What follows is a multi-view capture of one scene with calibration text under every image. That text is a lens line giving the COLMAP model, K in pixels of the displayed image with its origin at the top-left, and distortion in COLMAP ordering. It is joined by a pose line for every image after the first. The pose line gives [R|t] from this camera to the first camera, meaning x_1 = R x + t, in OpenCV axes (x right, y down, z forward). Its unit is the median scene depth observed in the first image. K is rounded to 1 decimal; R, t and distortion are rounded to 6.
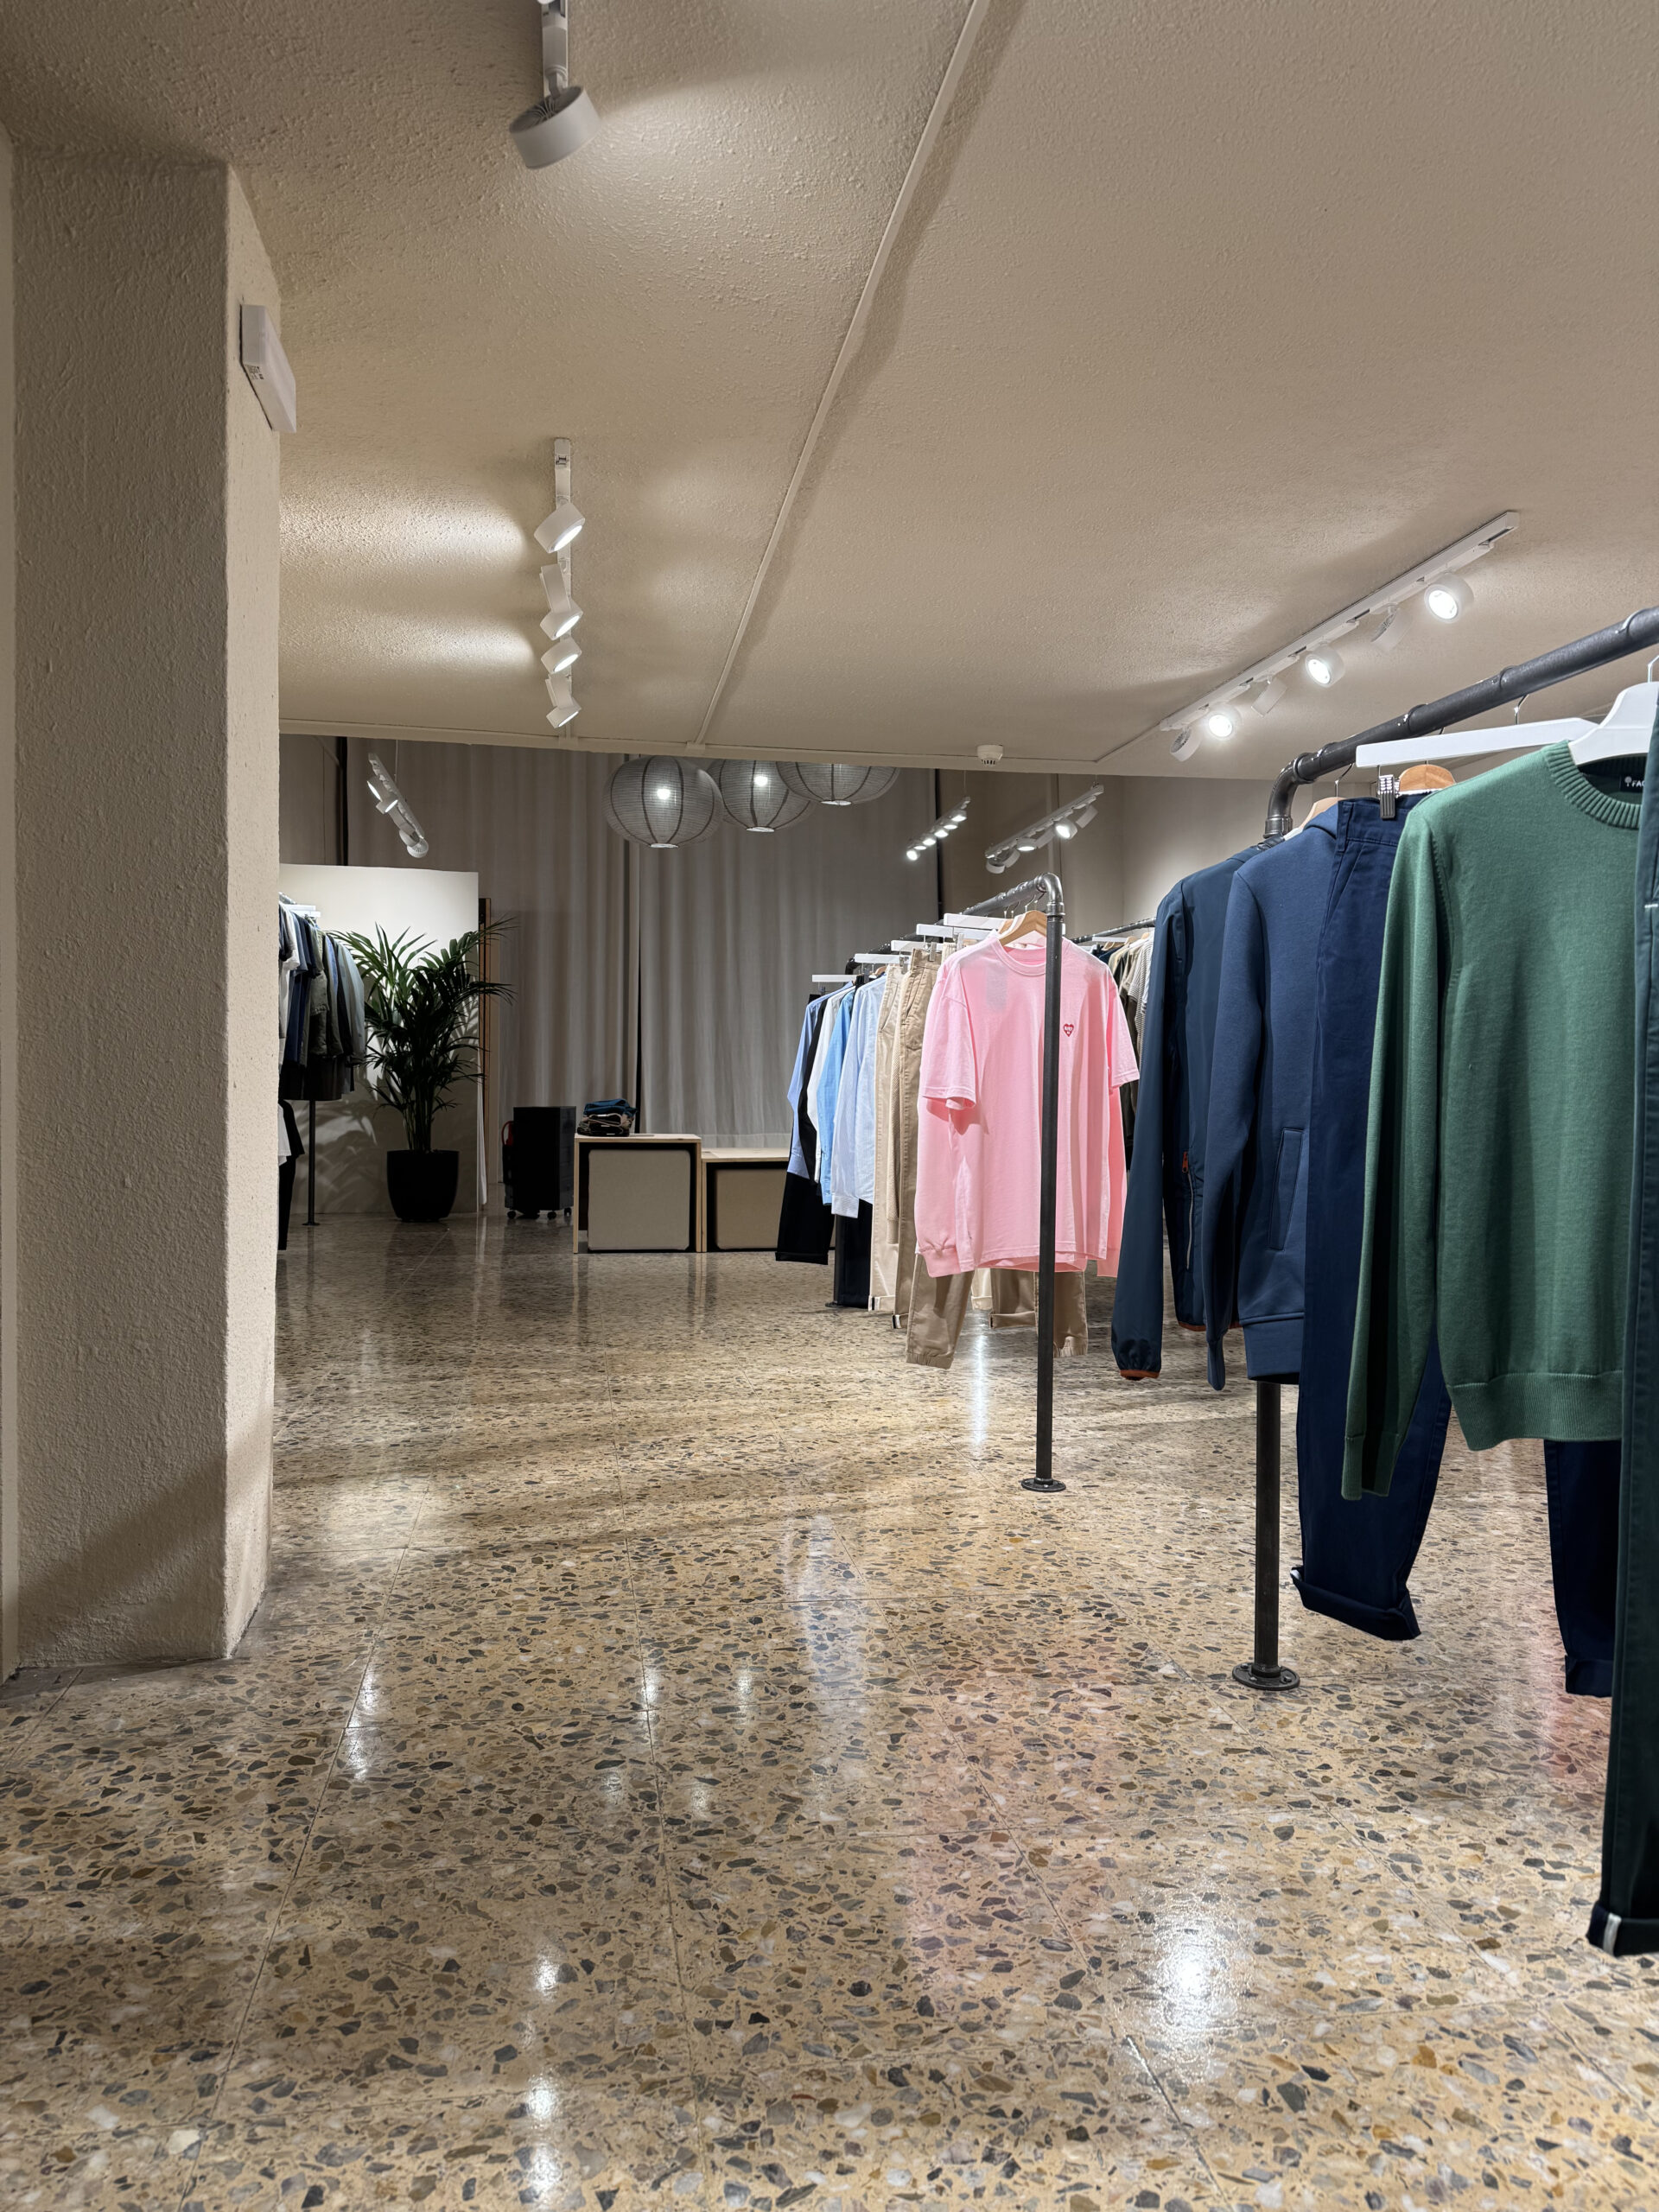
lens RADIAL K [[1530.0, 0, 829.5], [0, 1530.0, 1106.0], [0, 0, 1]] dist [0.003528, -0.001356]
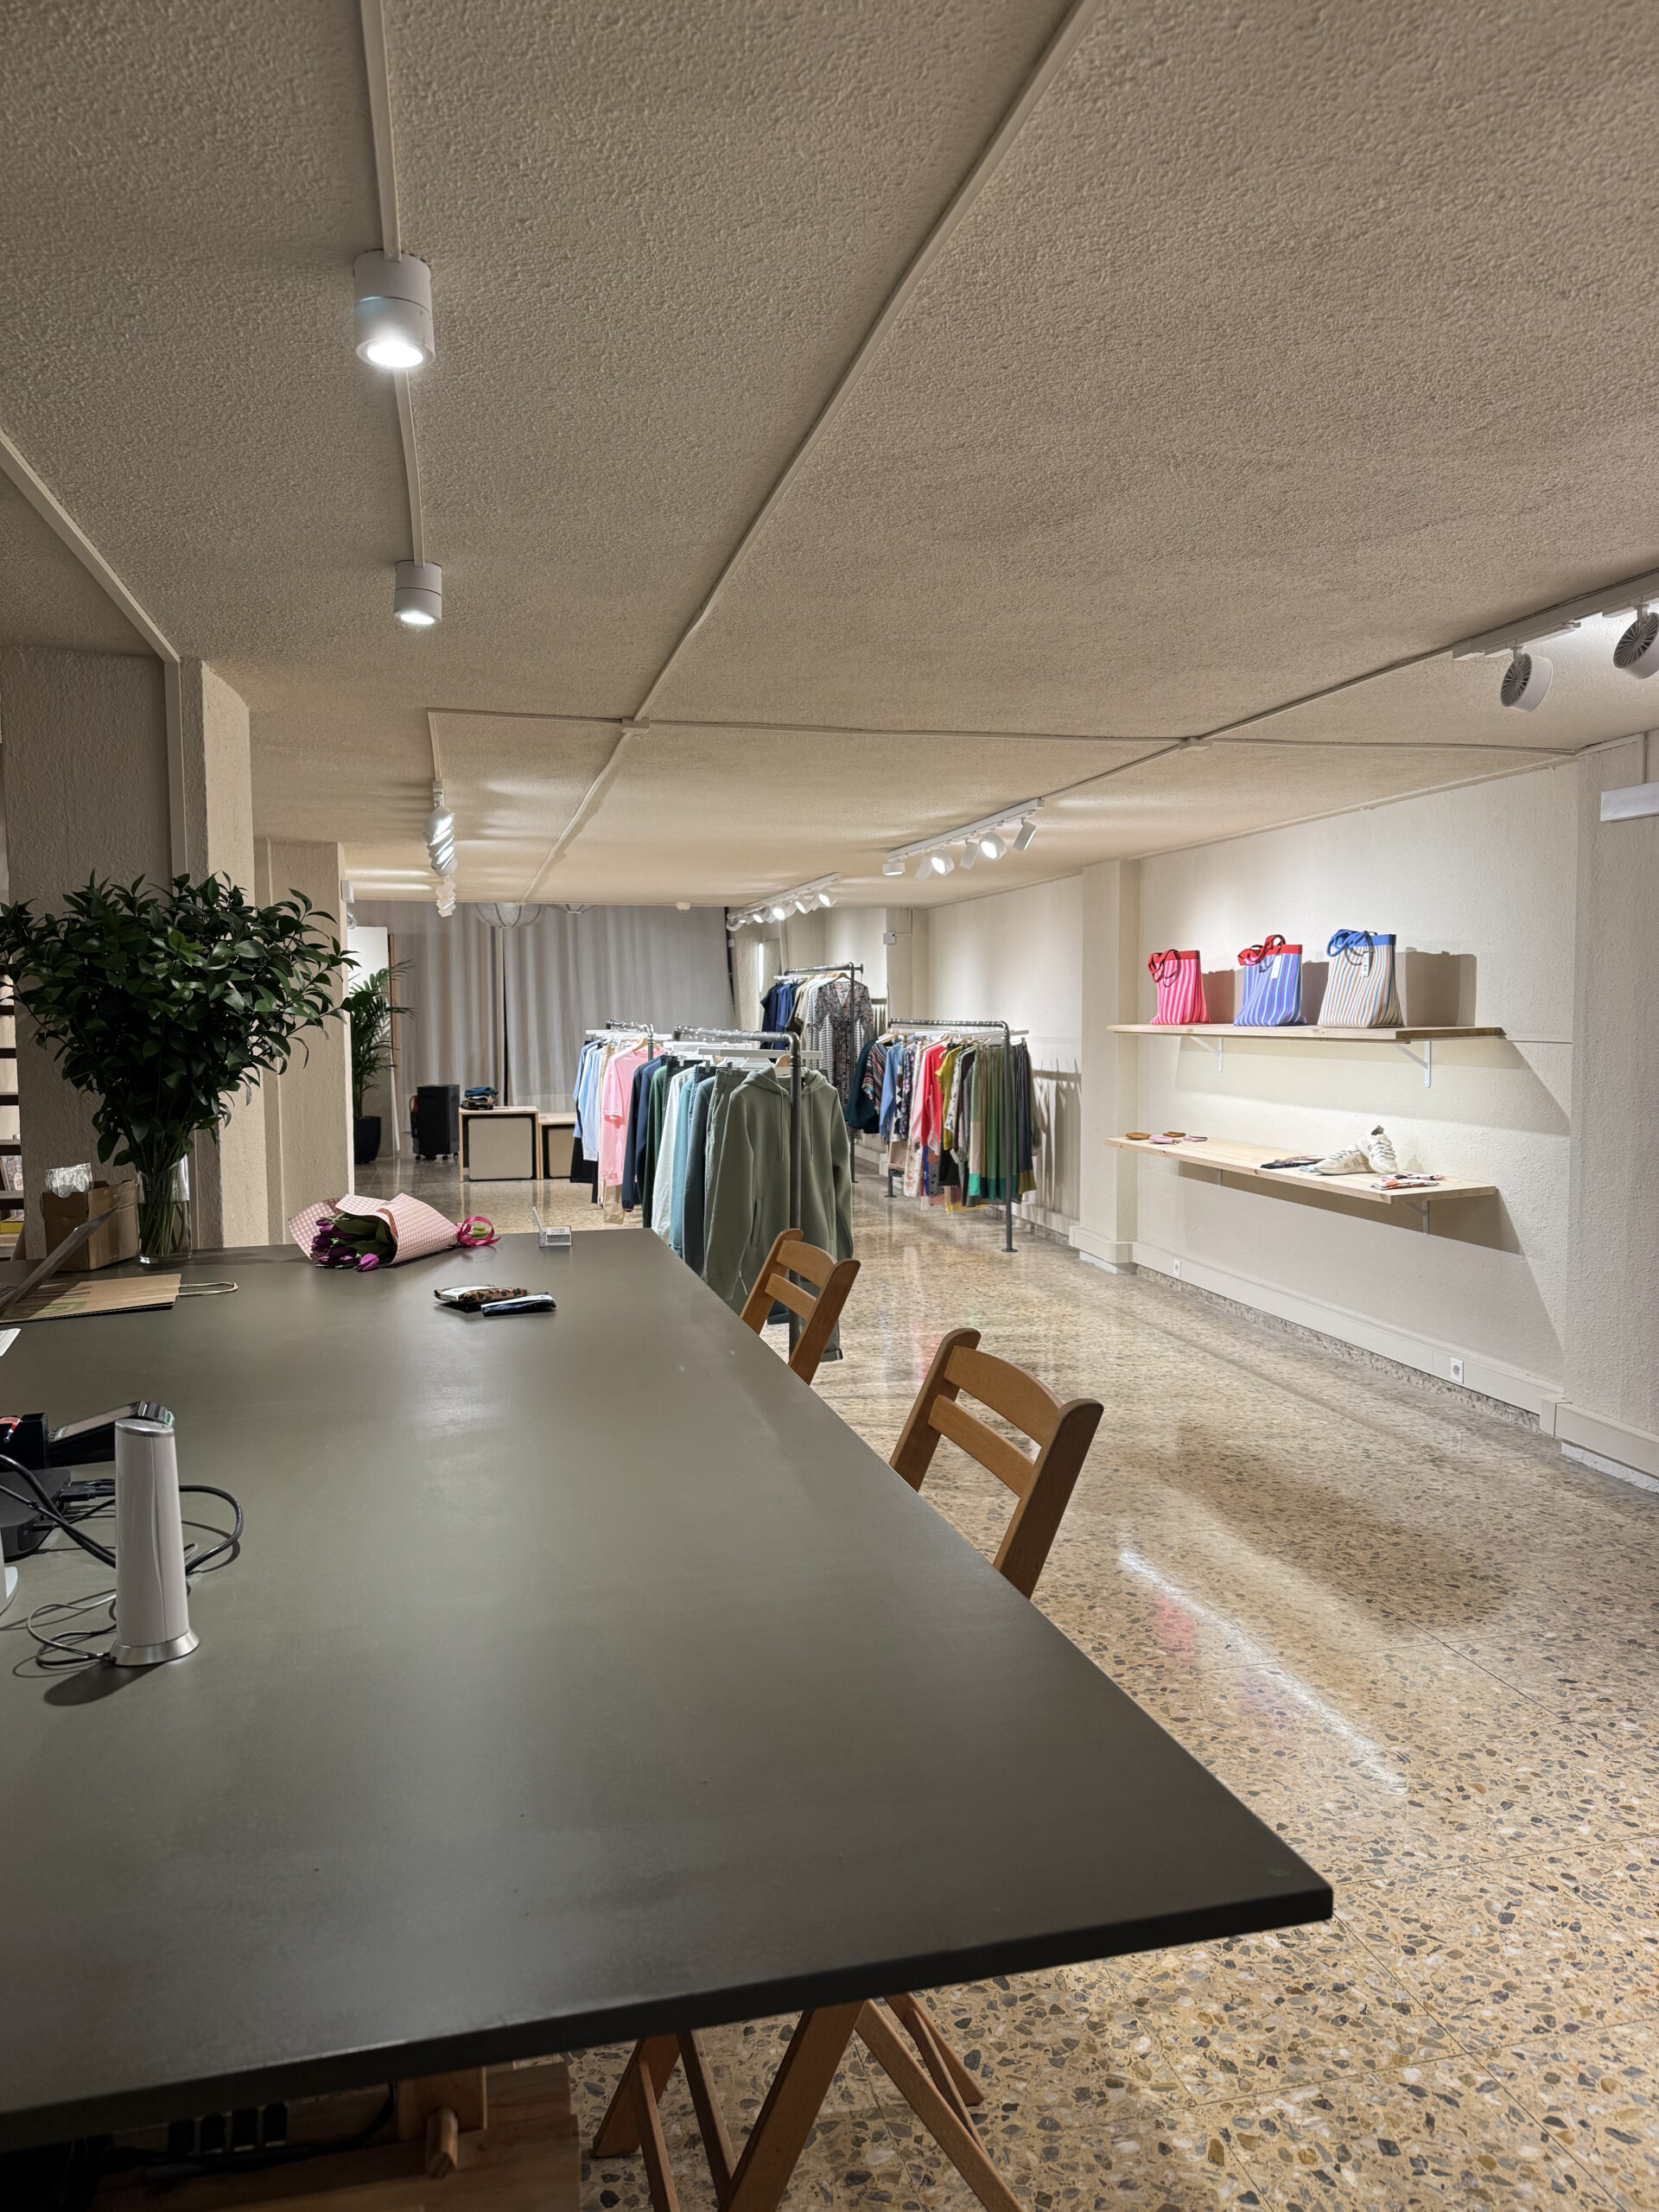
lens RADIAL K [[1530.0, 0, 829.5], [0, 1530.0, 1106.0], [0, 0, 1]] dist [0.003528, -0.001356]
pose [[0.997081, -0.023526, 0.072634, 0.106631], [0.019891, 0.998532, 0.050377, -0.058496], [-0.073713, -0.048785, 0.996086, -0.641568]]
